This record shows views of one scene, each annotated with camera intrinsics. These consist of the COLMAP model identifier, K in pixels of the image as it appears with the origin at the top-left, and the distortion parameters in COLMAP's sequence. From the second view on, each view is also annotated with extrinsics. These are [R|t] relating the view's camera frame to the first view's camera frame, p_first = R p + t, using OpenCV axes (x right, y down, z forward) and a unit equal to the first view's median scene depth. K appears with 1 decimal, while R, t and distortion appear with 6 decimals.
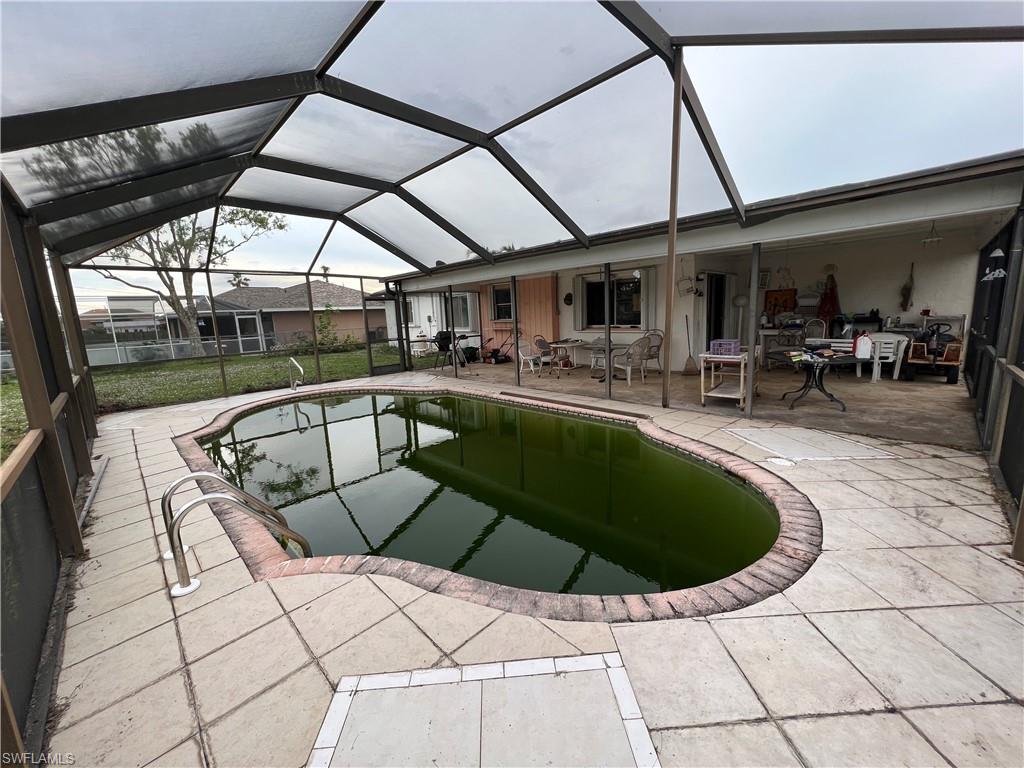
lens RADIAL K [[410.3, 0, 512.0], [0, 410.3, 384.0], [0, 0, 1]] dist [-0.003091, 0.000400]
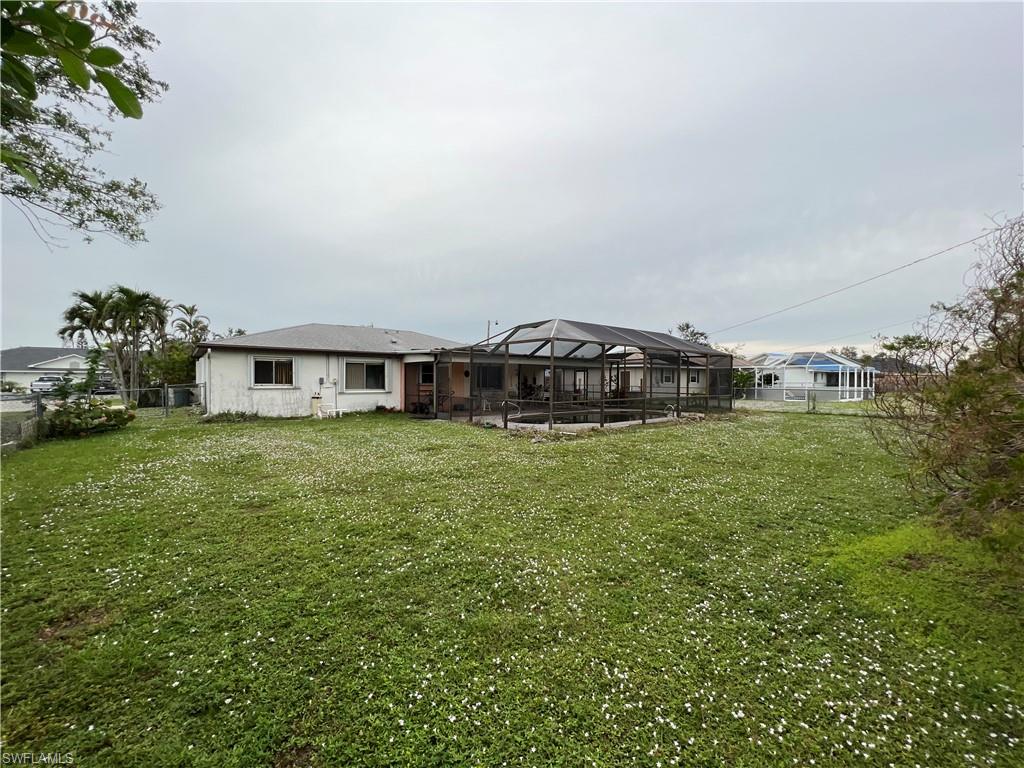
lens RADIAL K [[410.3, 0, 512.0], [0, 410.3, 384.0], [0, 0, 1]] dist [-0.003091, 0.000400]
pose [[0.089493, 0.035297, 0.995362, -1.589727], [0.162059, 0.985538, -0.049519, -0.035647], [-0.982714, 0.165739, 0.082479, 0.626513]]
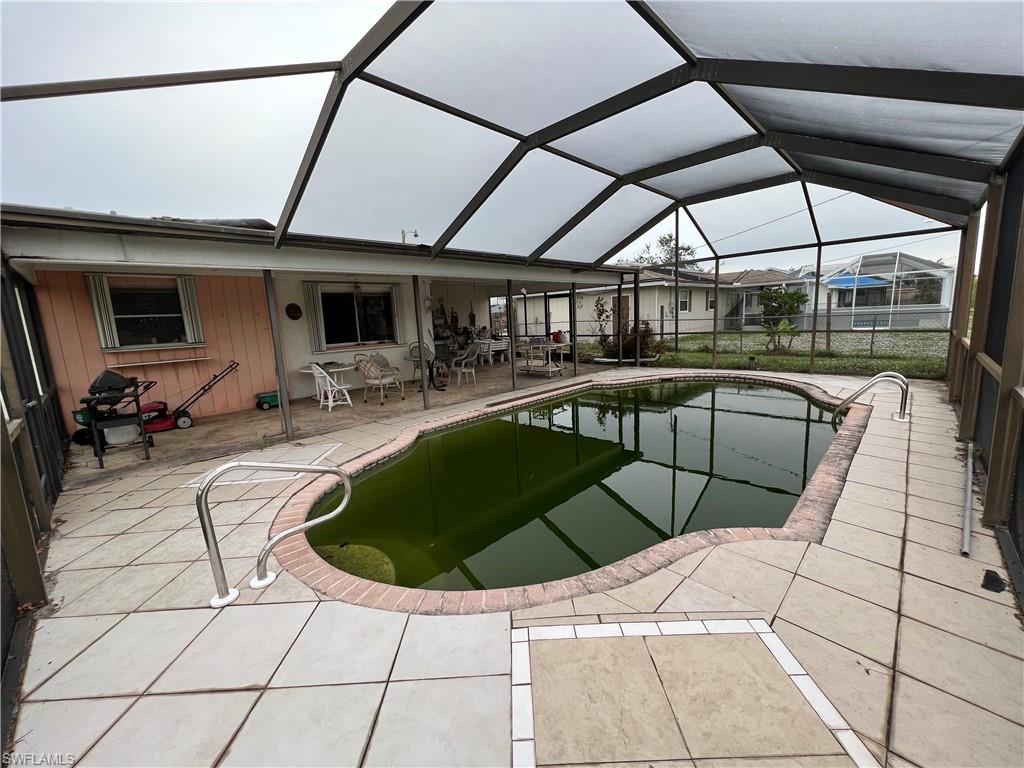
lens RADIAL K [[410.3, 0, 512.0], [0, 410.3, 384.0], [0, 0, 1]] dist [-0.003091, 0.000400]
pose [[-0.027436, -0.116668, 0.992792, -0.594045], [0.216998, 0.968788, 0.119844, -0.078743], [-0.975787, 0.218721, -0.001263, 0.613835]]
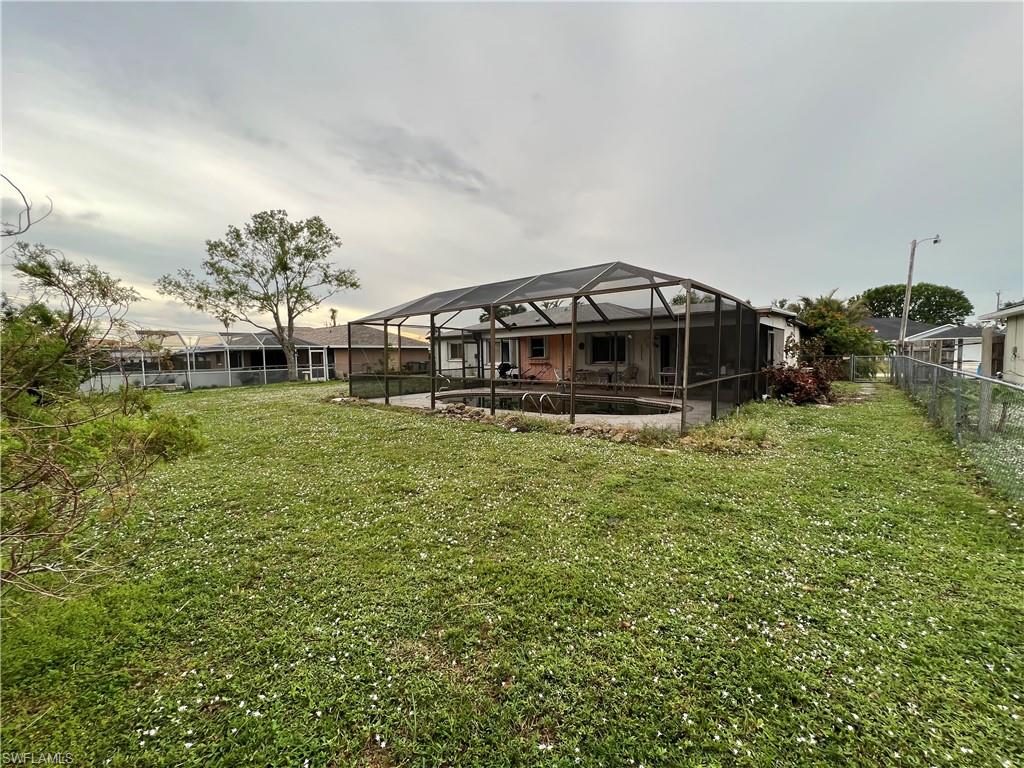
lens RADIAL K [[410.3, 0, 512.0], [0, 410.3, 384.0], [0, 0, 1]] dist [-0.003091, 0.000400]
pose [[0.994719, 0.020772, 0.100510, -0.299851], [-0.010393, 0.994658, -0.102702, 0.119915], [-0.102106, 0.101115, 0.989621, -0.600638]]
